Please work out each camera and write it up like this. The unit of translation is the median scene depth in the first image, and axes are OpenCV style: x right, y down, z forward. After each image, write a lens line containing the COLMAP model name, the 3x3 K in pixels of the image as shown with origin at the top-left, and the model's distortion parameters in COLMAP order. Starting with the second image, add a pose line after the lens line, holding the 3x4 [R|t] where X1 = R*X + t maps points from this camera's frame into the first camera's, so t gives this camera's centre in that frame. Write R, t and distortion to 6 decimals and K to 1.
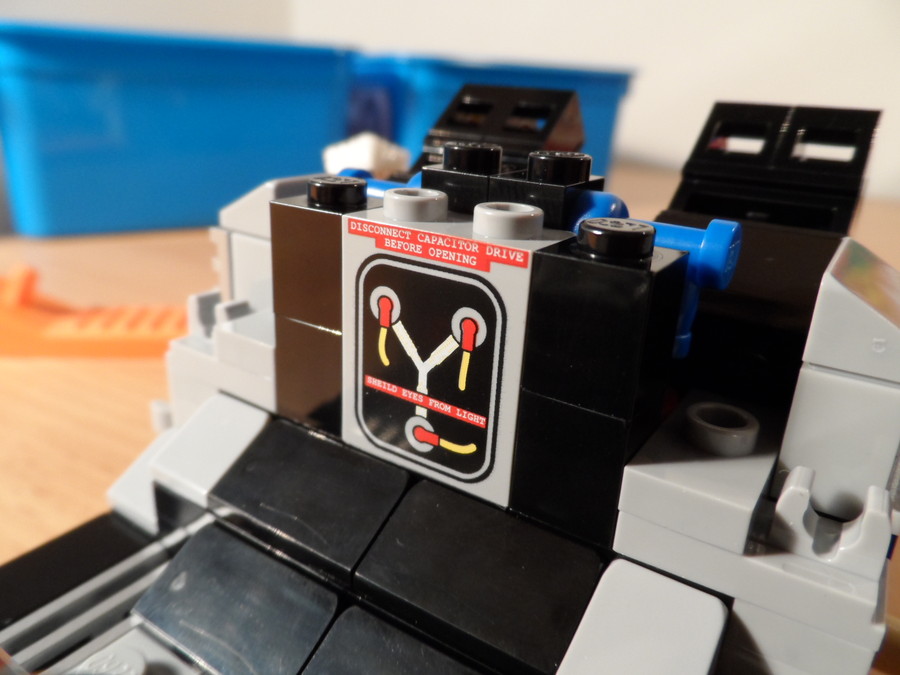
lens RADIAL K [[688.2, 0, 450.0], [0, 688.2, 337.5], [0, 0, 1]] dist [-0.010829, -0.002735]
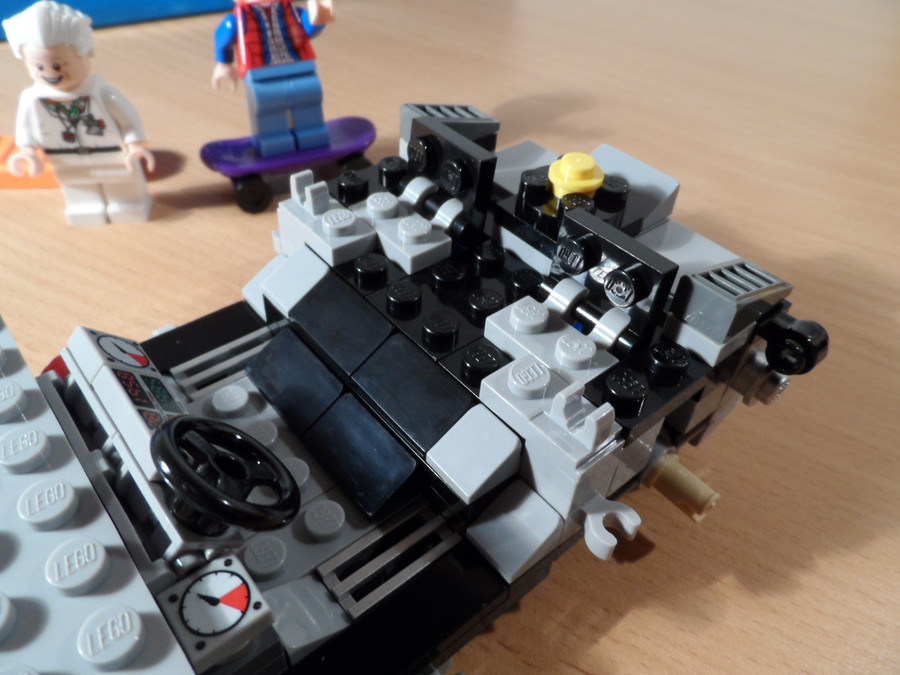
lens RADIAL K [[685.6, 0, 450.0], [0, 685.6, 337.5], [0, 0, 1]] dist [-0.006883, -0.010347]
pose [[0.958839, 0.195044, -0.206364, 0.441866], [-0.106065, 0.920169, 0.376882, -0.442775], [0.263398, -0.339481, 0.902981, -0.513657]]
